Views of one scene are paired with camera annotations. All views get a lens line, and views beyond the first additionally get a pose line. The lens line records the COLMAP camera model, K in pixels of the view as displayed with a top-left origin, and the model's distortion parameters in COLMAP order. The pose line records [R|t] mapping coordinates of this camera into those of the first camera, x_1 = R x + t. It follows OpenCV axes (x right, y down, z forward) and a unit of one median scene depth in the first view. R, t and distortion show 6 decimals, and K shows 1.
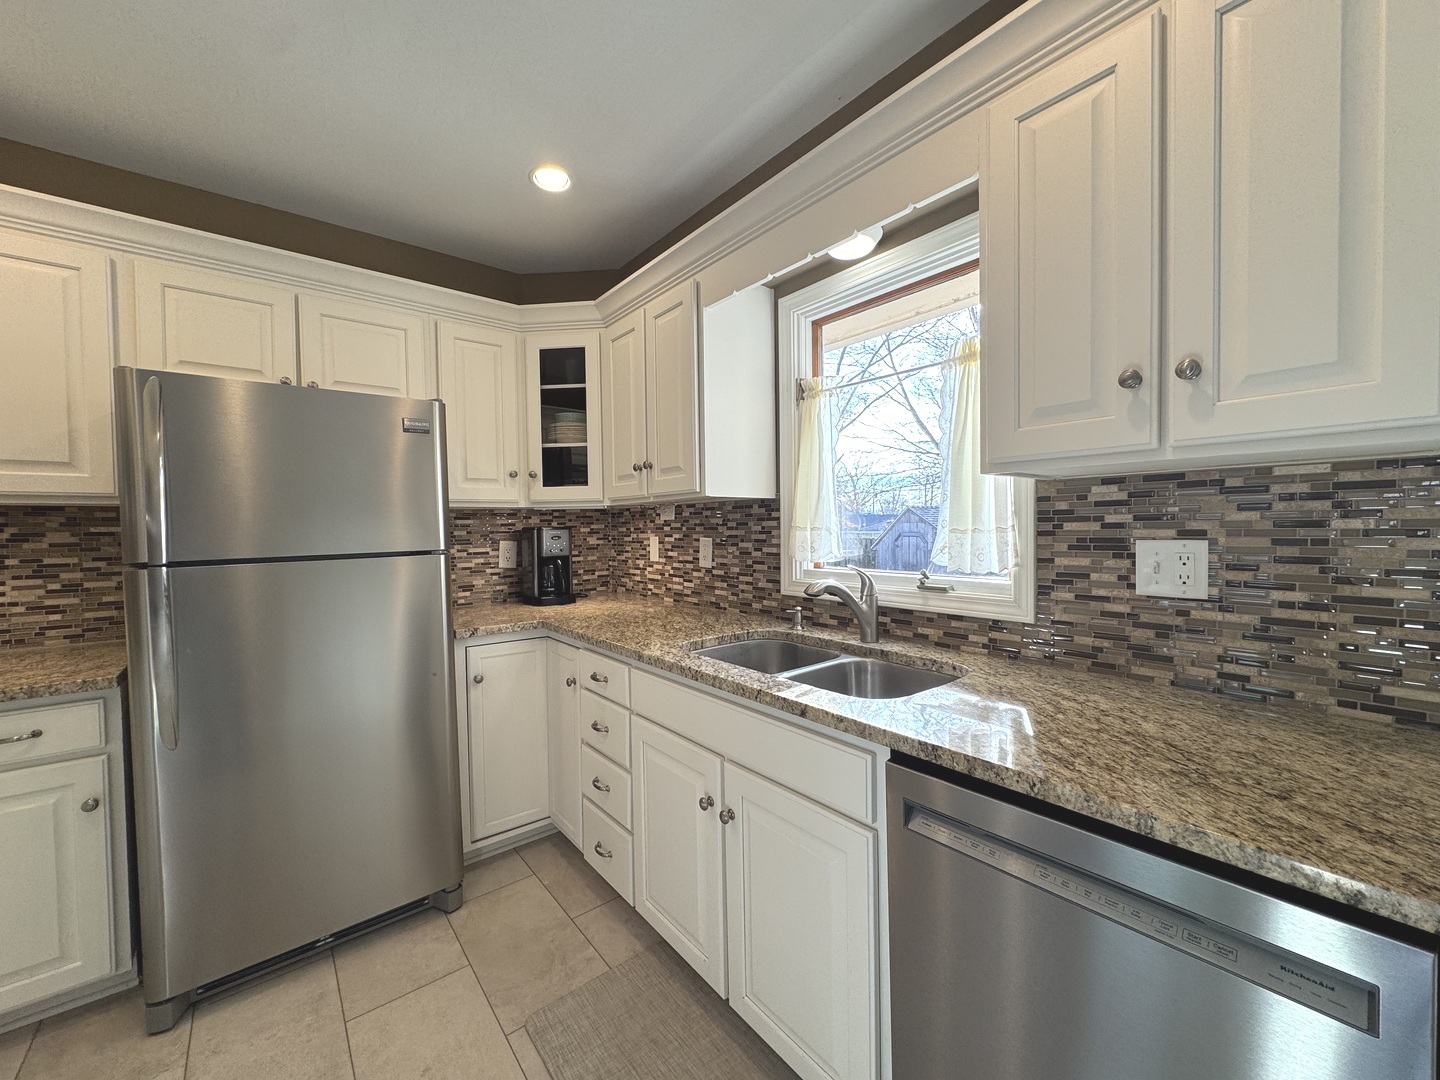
lens RADIAL K [[573.3, 0, 720.1], [0, 573.3, 539.3], [0, 0, 1]] dist [-0.003898, 0.000096]
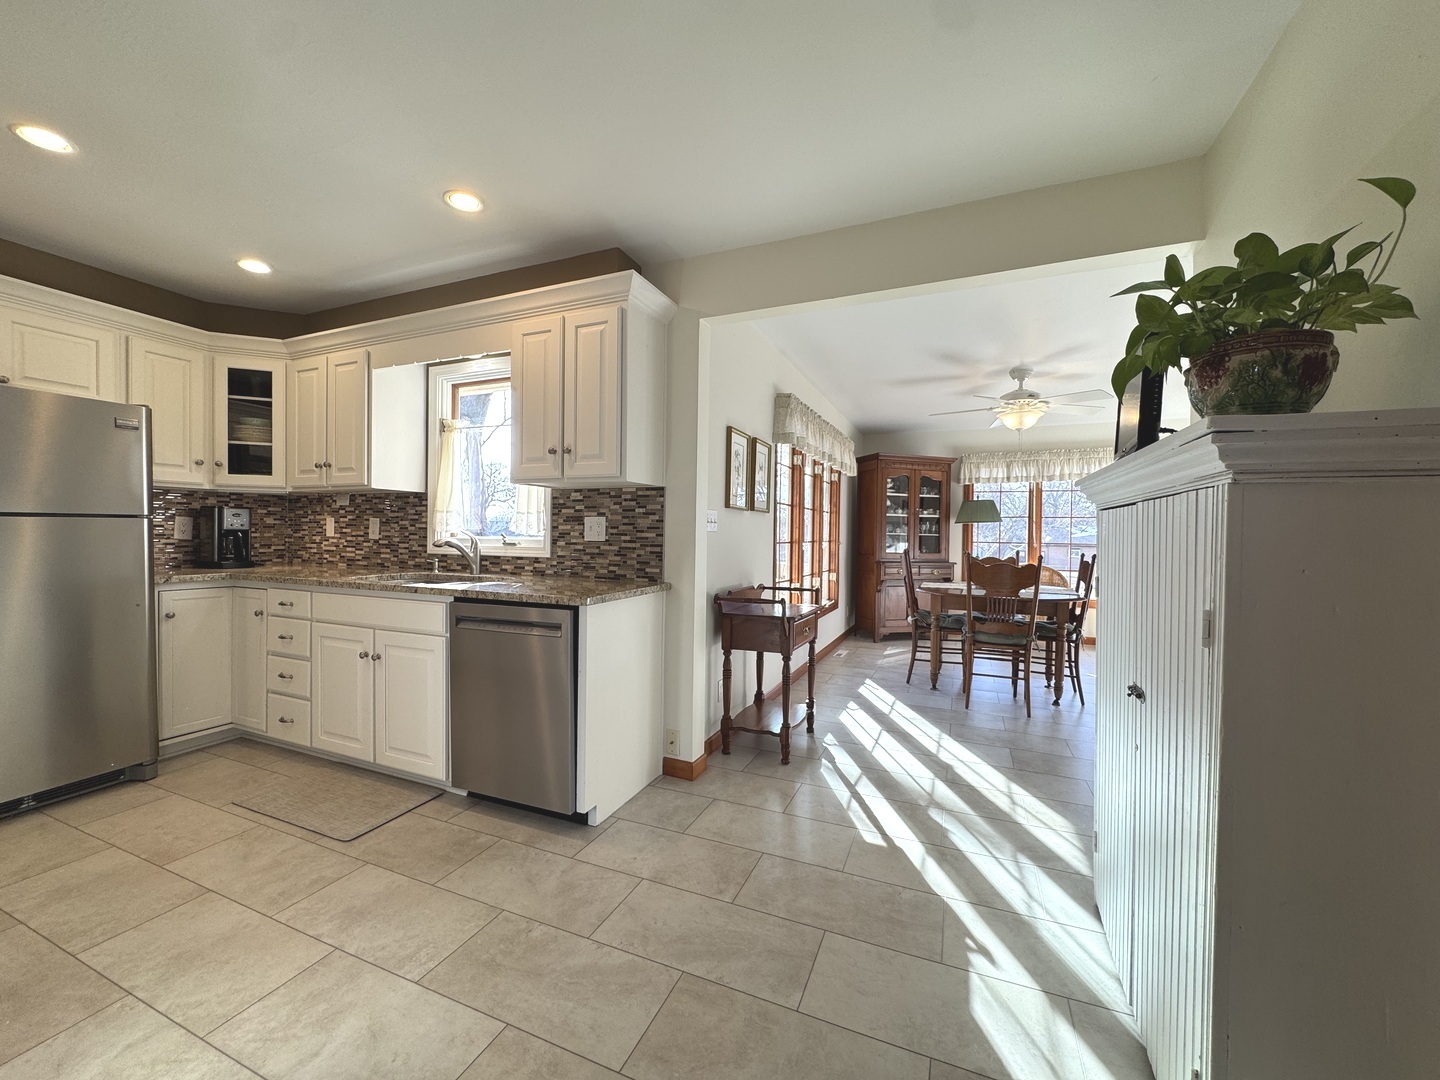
lens RADIAL K [[573.3, 0, 720.7], [0, 573.3, 539.5], [0, 0, 1]] dist [-0.003898, 0.000096]
pose [[0.881850, 0.018858, 0.471153, 0.095580], [-0.012902, 0.999791, -0.015868, 0.091871], [-0.471354, 0.007914, 0.881909, -0.971893]]
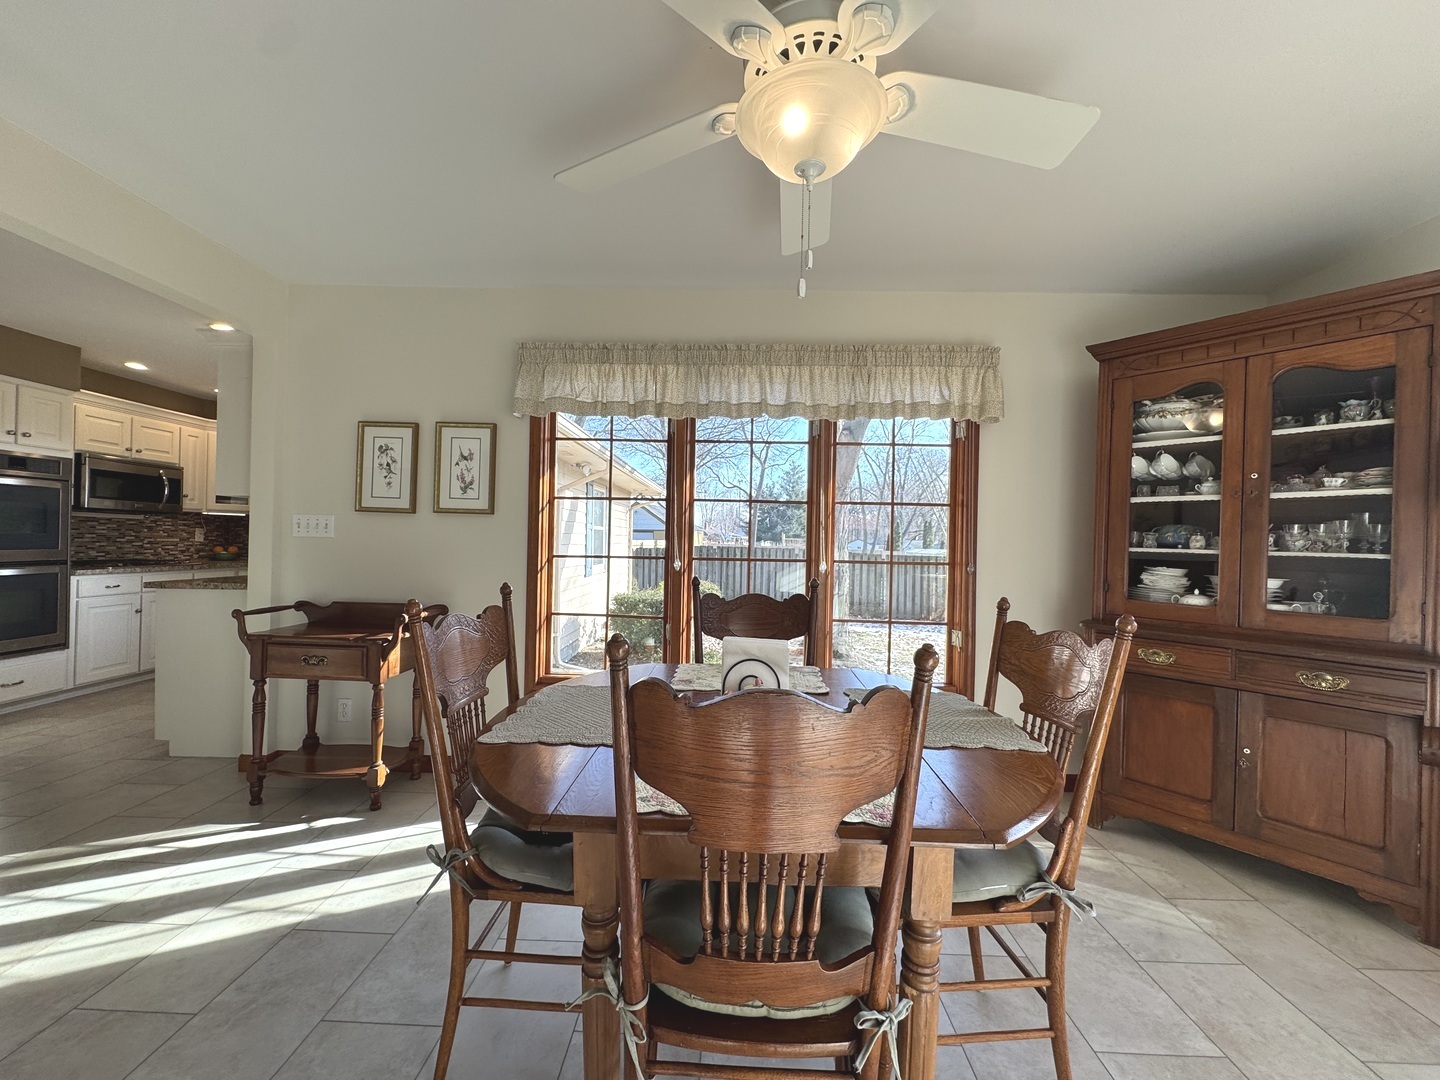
lens RADIAL K [[573.3, 0, 715.7], [0, 573.3, 540.6], [0, 0, 1]] dist [-0.003898, 0.000096]
pose [[0.758505, 0.024639, -0.651201, 3.008236], [-0.045325, 0.998860, -0.015001, 0.023570], [0.650089, 0.040893, 0.758757, 0.101727]]
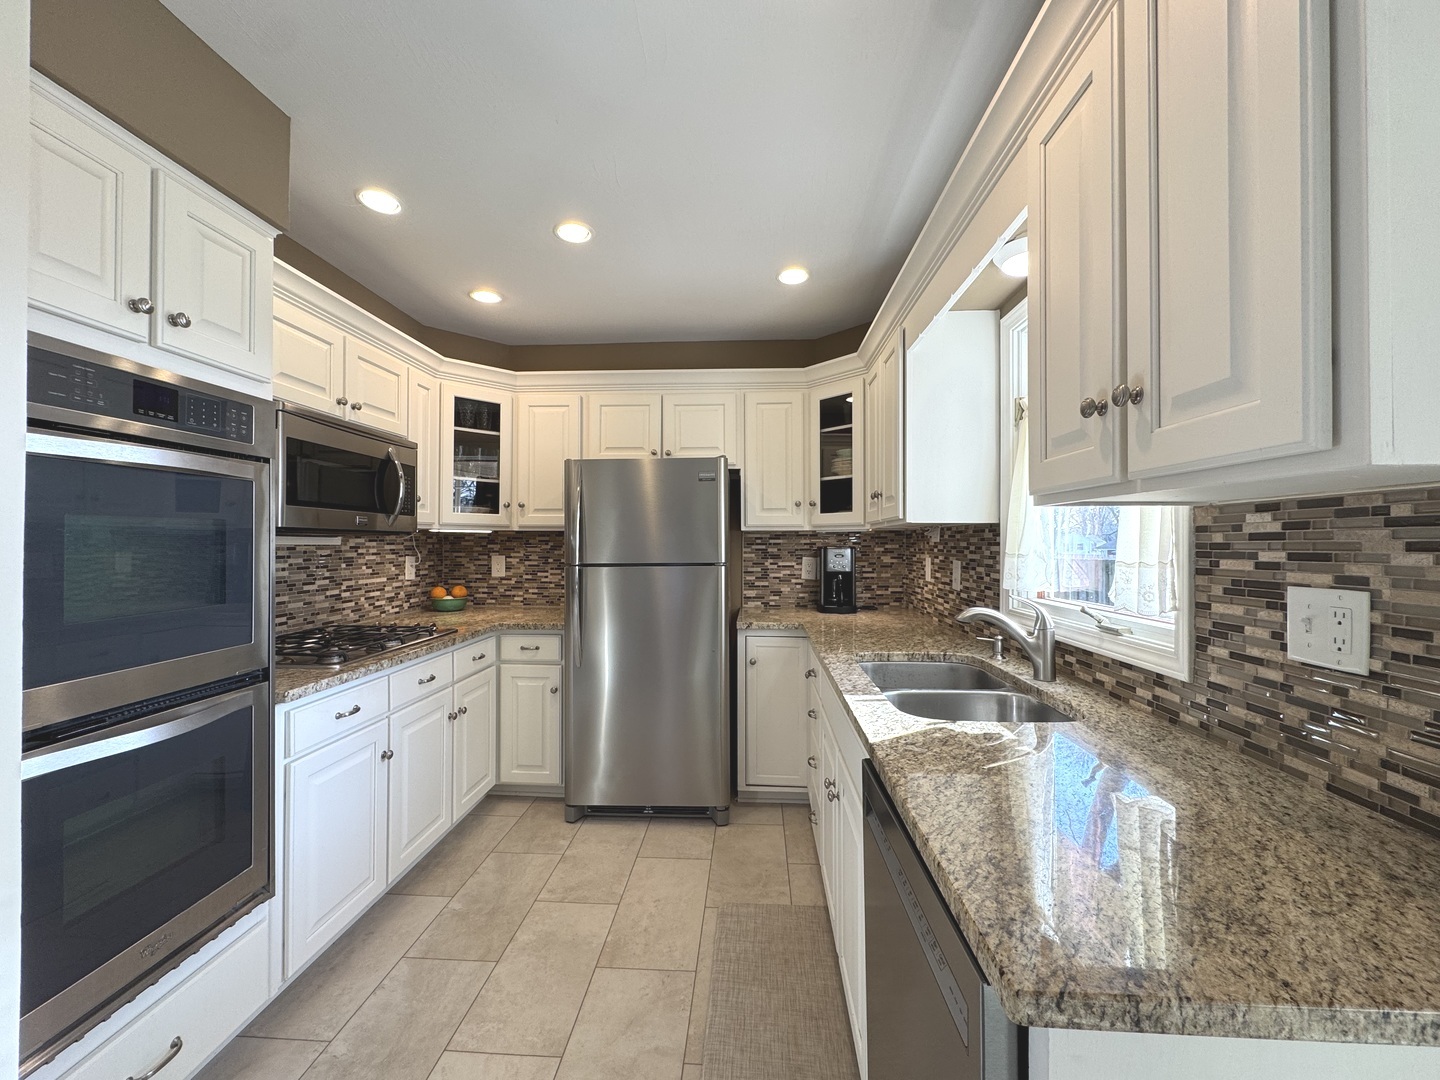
lens RADIAL K [[573.3, 0, 718.3], [0, 573.3, 540.5], [0, 0, 1]] dist [-0.003898, 0.000096]
pose [[0.737890, 0.012766, -0.674801, 0.515230], [-0.027786, 0.999548, -0.011475, -0.022235], [0.674349, 0.027217, 0.737911, -0.045650]]
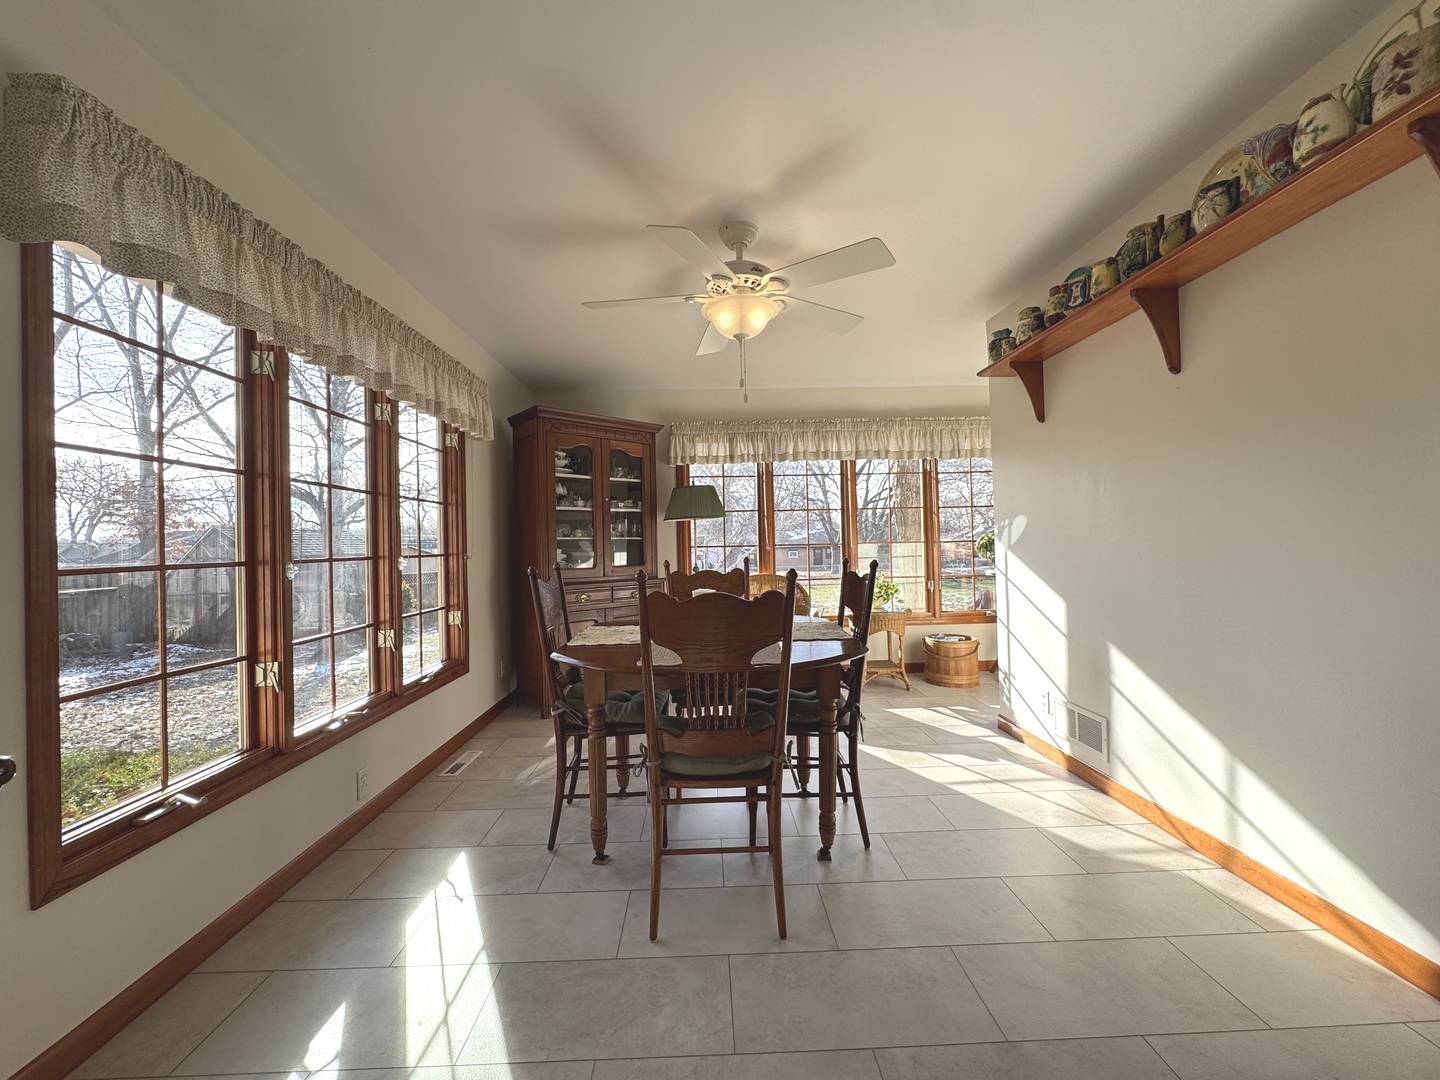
lens RADIAL K [[573.3, 0, 719.1], [0, 573.3, 541.1], [0, 0, 1]] dist [-0.003898, 0.000096]
pose [[0.606235, -0.000150, 0.795286, 1.390695], [0.034374, 0.999070, -0.026014, 0.073887], [-0.794542, 0.043108, 0.605677, -0.088179]]
